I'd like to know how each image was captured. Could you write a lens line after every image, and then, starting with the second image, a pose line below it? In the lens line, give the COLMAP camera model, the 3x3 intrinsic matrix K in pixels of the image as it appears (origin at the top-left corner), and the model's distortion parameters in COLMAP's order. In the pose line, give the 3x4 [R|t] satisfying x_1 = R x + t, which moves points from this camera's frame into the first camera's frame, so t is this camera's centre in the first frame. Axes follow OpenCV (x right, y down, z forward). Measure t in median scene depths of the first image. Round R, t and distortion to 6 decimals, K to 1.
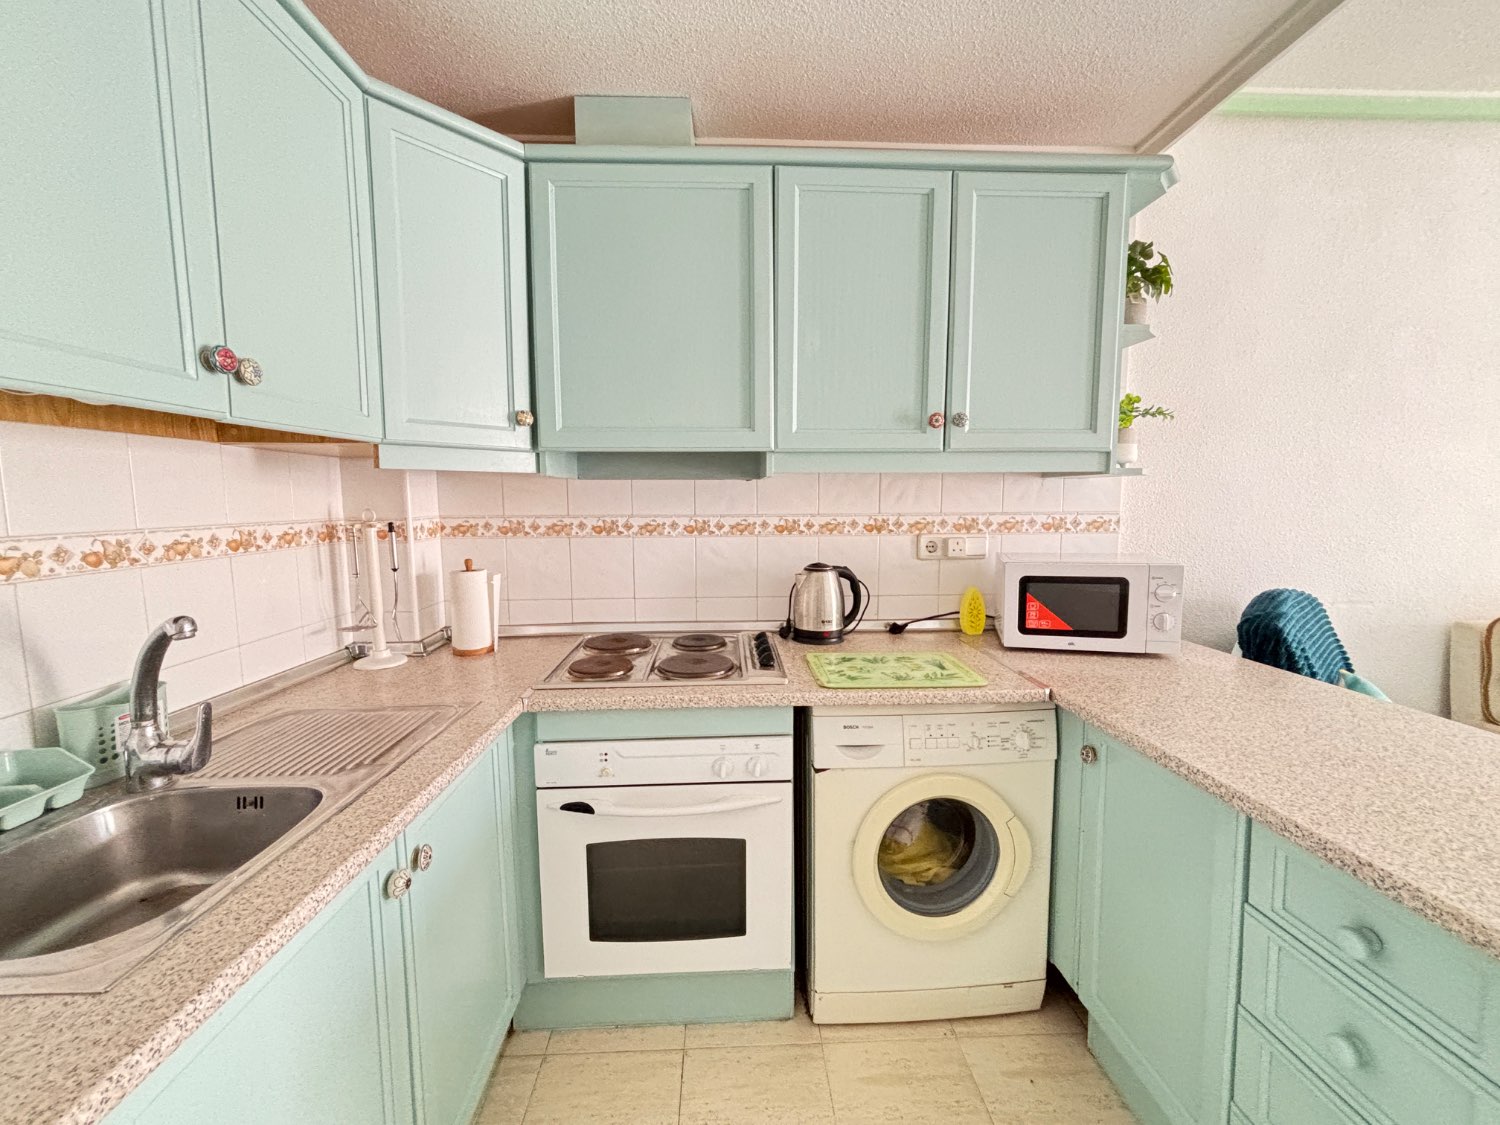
lens RADIAL K [[602.7, 0, 751.2], [0, 602.7, 560.2], [0, 0, 1]] dist [-0.006376, -0.001400]
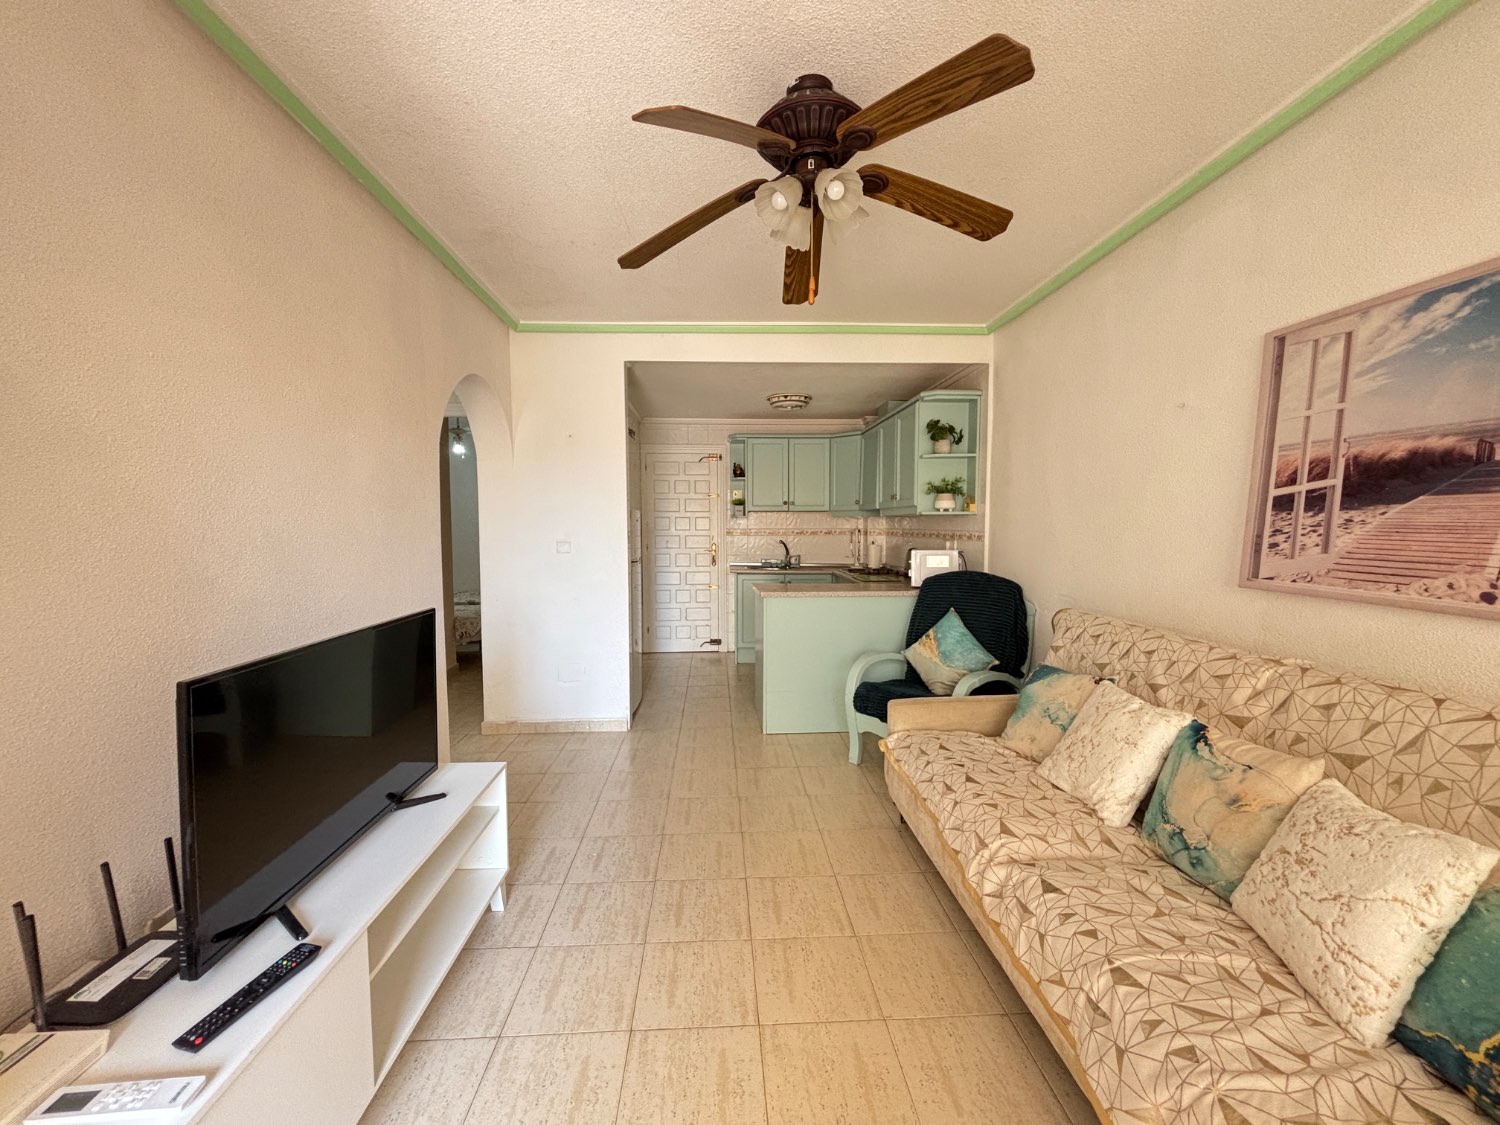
lens RADIAL K [[602.7, 0, 749.7], [0, 602.7, 564.5], [0, 0, 1]] dist [-0.006376, -0.001400]
pose [[0.015684, 0.065011, -0.997761, 3.060513], [-0.100827, 0.992900, 0.063109, -0.014042], [0.994780, 0.099612, 0.022127, 0.251260]]
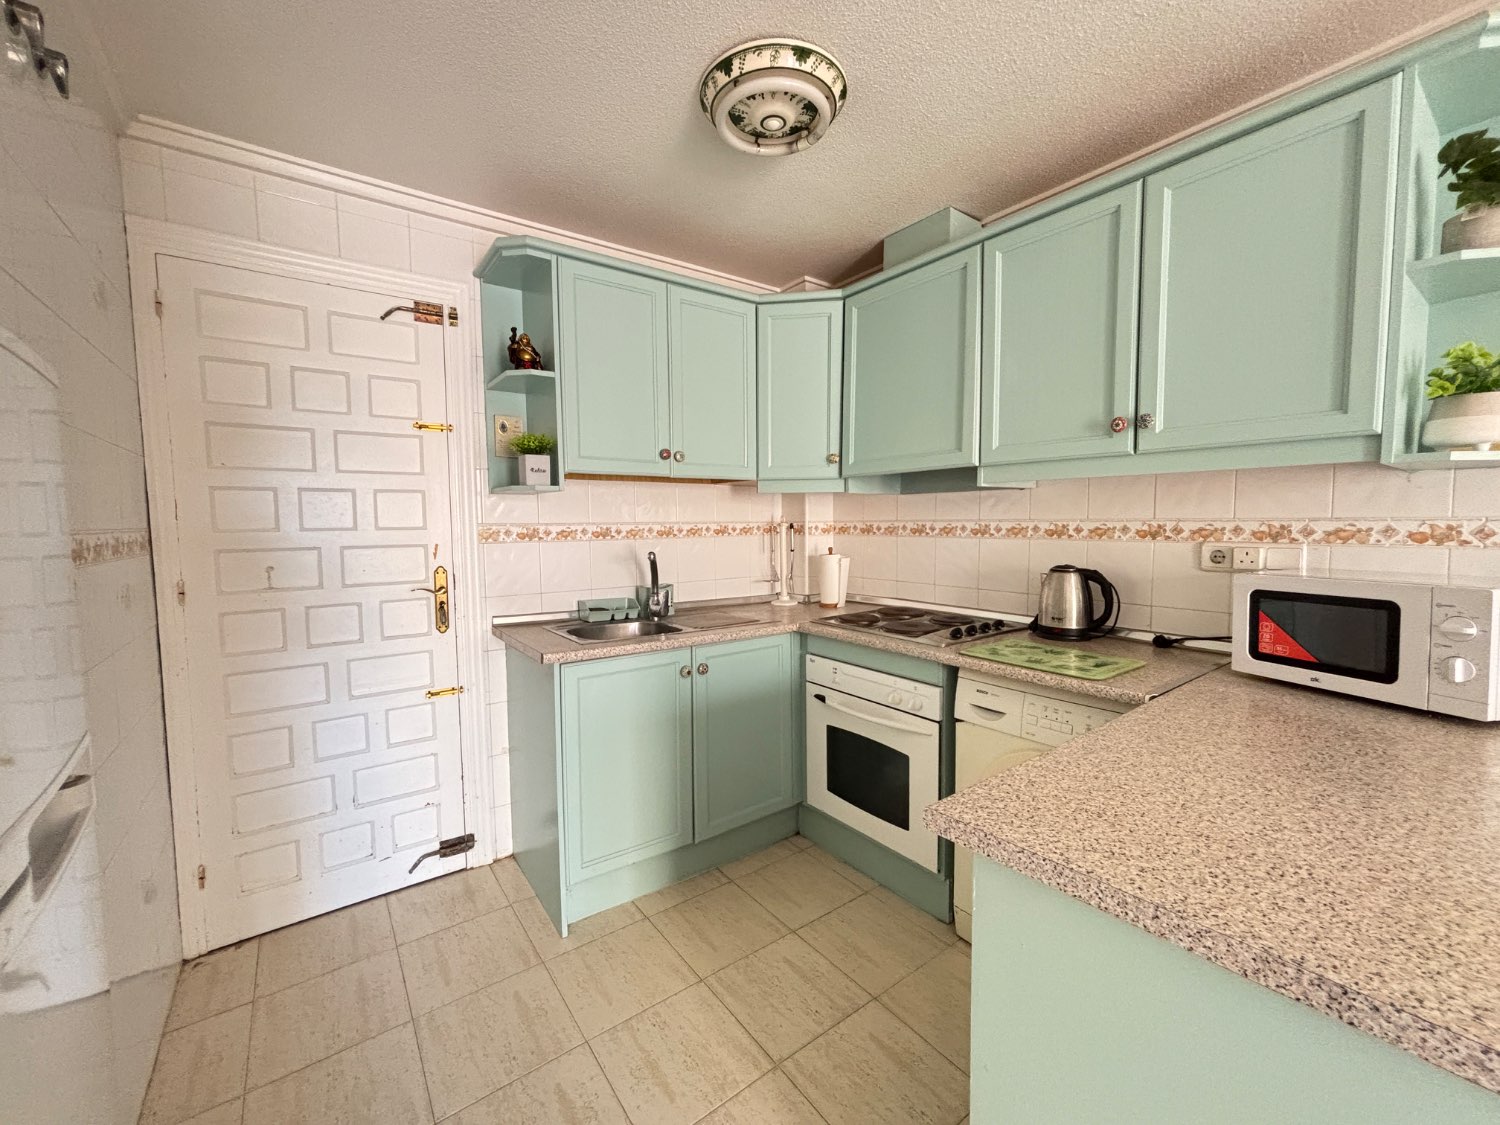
lens RADIAL K [[602.7, 0, 739.4], [0, 602.7, 558.4], [0, 0, 1]] dist [-0.006376, -0.001400]
pose [[0.546643, 0.053272, -0.835669, 0.754228], [-0.080437, 0.996700, 0.010920, 0.031341], [0.833493, 0.061249, 0.549124, -0.073649]]
